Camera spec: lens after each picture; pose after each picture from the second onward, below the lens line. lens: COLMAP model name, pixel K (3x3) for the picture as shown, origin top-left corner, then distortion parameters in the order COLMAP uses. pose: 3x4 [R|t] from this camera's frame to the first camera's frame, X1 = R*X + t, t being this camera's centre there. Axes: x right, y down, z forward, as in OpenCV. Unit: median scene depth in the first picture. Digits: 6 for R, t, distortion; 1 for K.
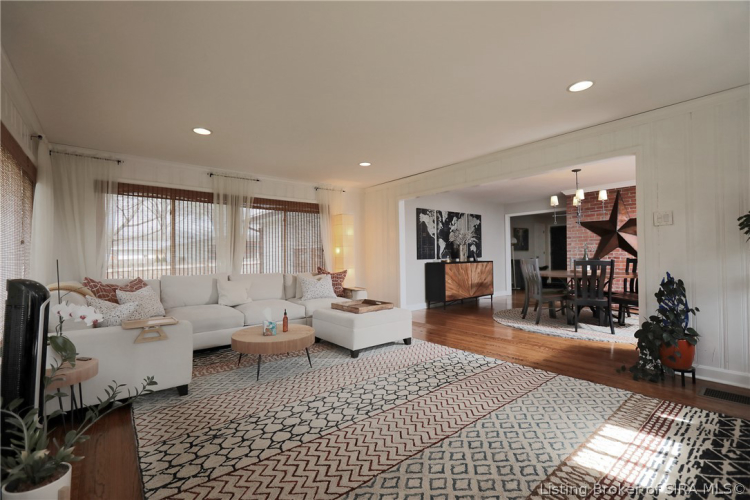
lens RADIAL K [[330.7, 0, 372.2], [0, 330.7, 248.5], [0, 0, 1]] dist [-0.005651, 0.000671]
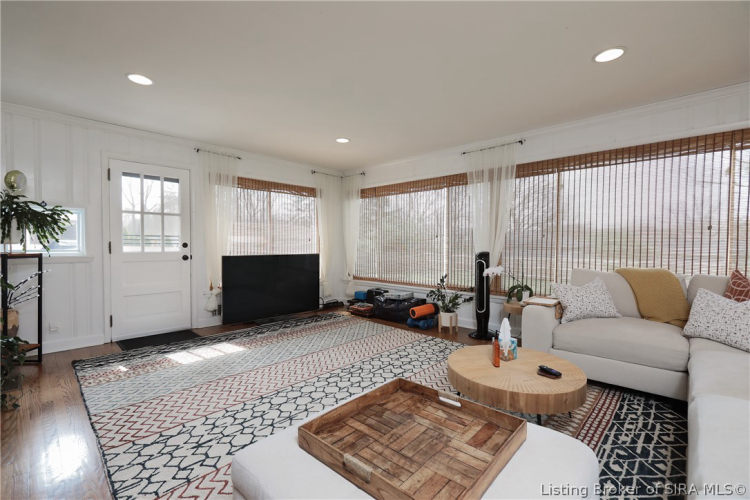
lens RADIAL K [[330.7, 0, 373.9], [0, 330.7, 249.4], [0, 0, 1]] dist [-0.005651, 0.000671]
pose [[-0.991772, 0.011223, -0.127528, 0.058712], [0.010924, 0.999936, 0.003040, 0.033938], [0.127554, 0.001621, -0.991830, 2.080367]]
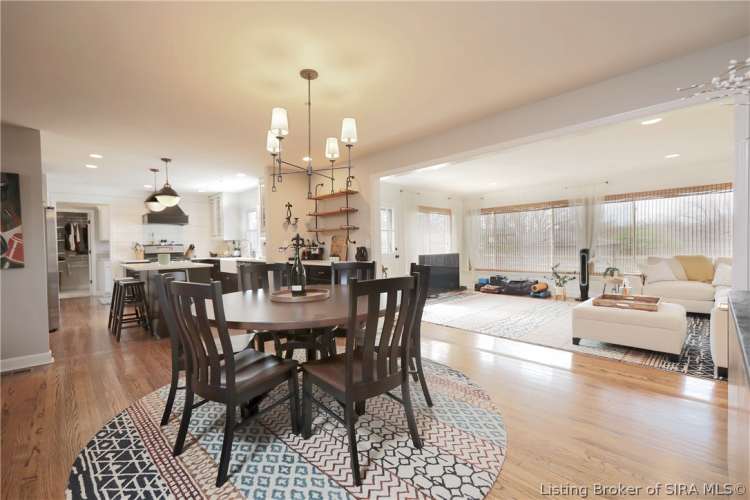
lens RADIAL K [[330.7, 0, 368.5], [0, 330.7, 253.6], [0, 0, 1]] dist [-0.005651, 0.000671]
pose [[-0.996113, 0.029364, -0.083046, 1.222425], [0.029142, 0.999568, 0.003885, 0.030513], [0.083125, 0.001449, -0.996538, 3.015304]]
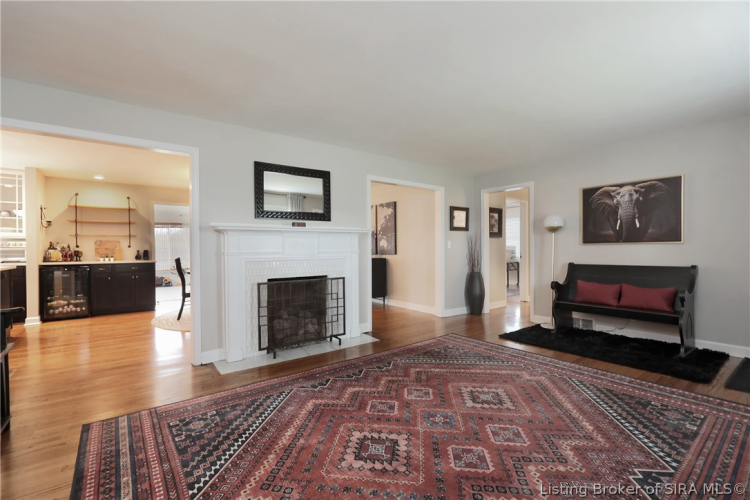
lens RADIAL K [[330.7, 0, 369.0], [0, 330.7, 252.6], [0, 0, 1]] dist [-0.005651, 0.000671]
pose [[-0.032999, 0.020432, -0.999247, 3.590462], [0.024575, 0.999505, 0.019626, 0.014547], [0.999153, -0.023909, -0.033485, 3.053393]]
